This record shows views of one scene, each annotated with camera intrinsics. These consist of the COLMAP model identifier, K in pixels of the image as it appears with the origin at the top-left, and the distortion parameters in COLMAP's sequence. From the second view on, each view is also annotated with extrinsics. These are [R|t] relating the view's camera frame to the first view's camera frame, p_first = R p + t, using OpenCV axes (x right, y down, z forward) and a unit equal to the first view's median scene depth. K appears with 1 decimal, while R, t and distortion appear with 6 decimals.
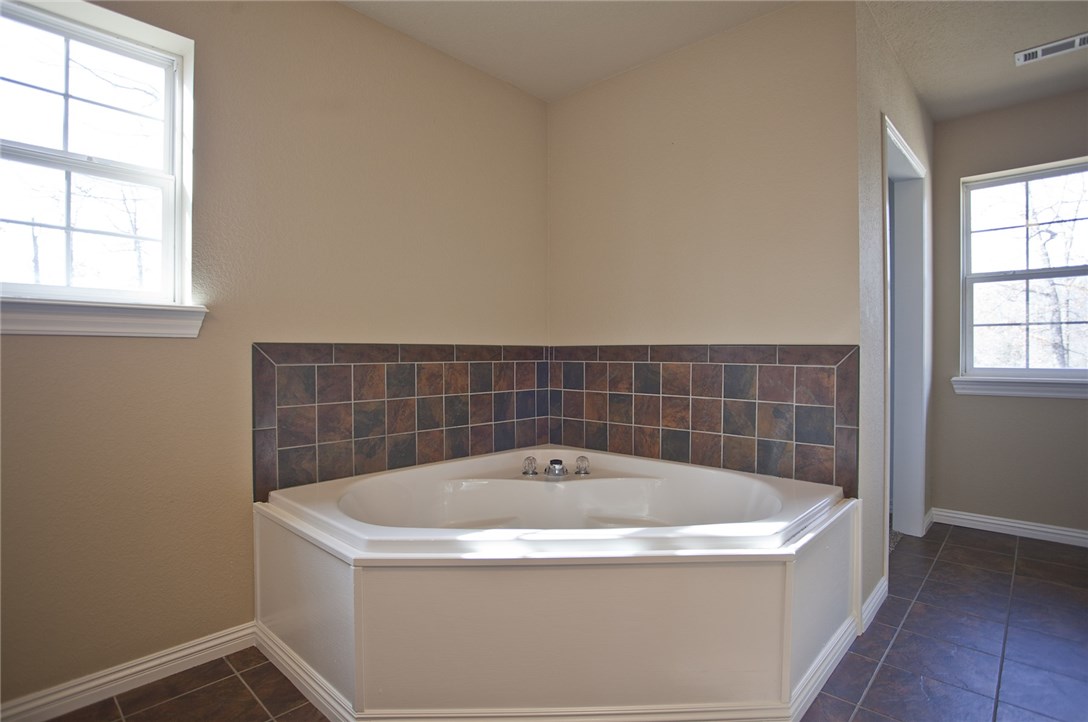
lens RADIAL K [[564.6, 0, 546.1], [0, 564.6, 357.9], [0, 0, 1]] dist [-0.090307, 0.055908]
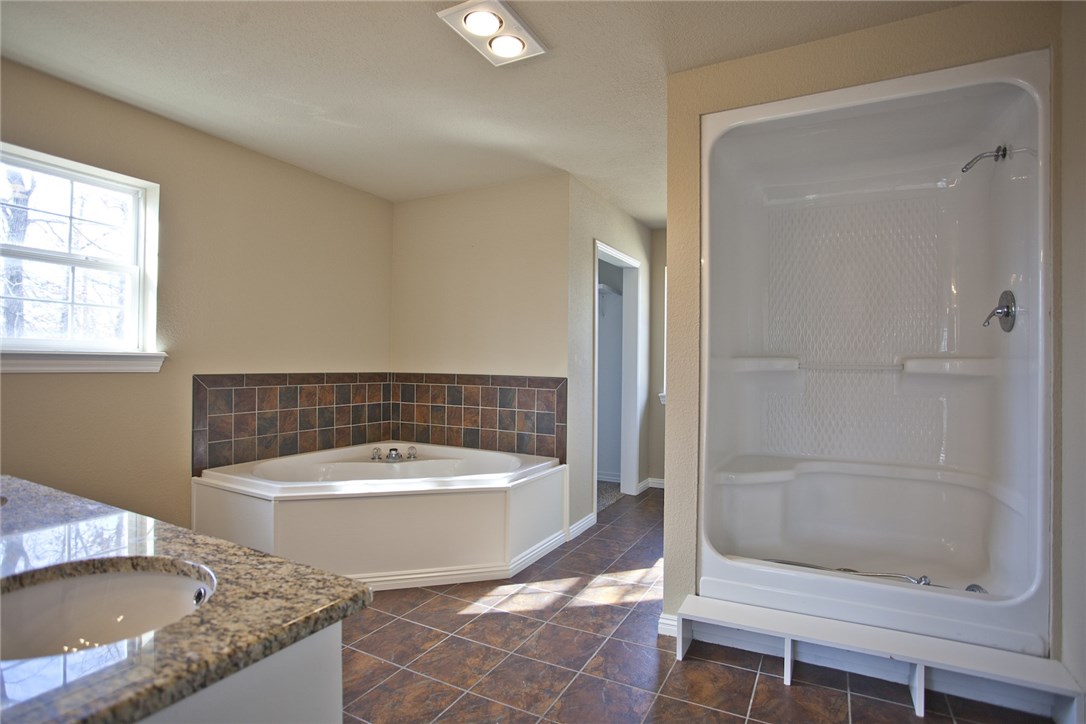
lens RADIAL K [[563.6, 0, 545.1], [0, 563.6, 358.9], [0, 0, 1]] dist [-0.090307, 0.055908]
pose [[0.969740, 0.011487, 0.243870, 0.044883], [-0.008008, 0.999852, -0.015254, -0.045287], [-0.244009, 0.012839, 0.969688, -0.600177]]
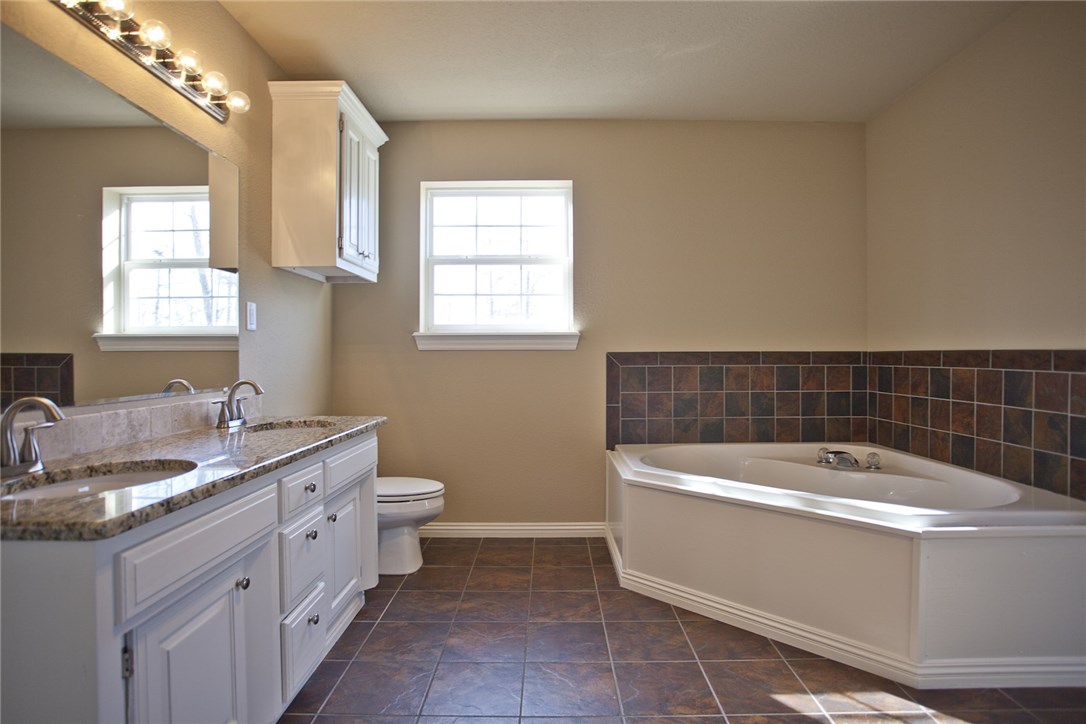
lens RADIAL K [[583.1, 0, 543.0], [0, 583.1, 362.0], [0, 0, 1]] dist [-0.002157, 0.000801]
pose [[0.681937, 0.005039, -0.731394, 0.488094], [-0.001962, 0.999985, 0.005060, -0.005978], [0.731409, -0.002015, 0.681936, -0.256892]]
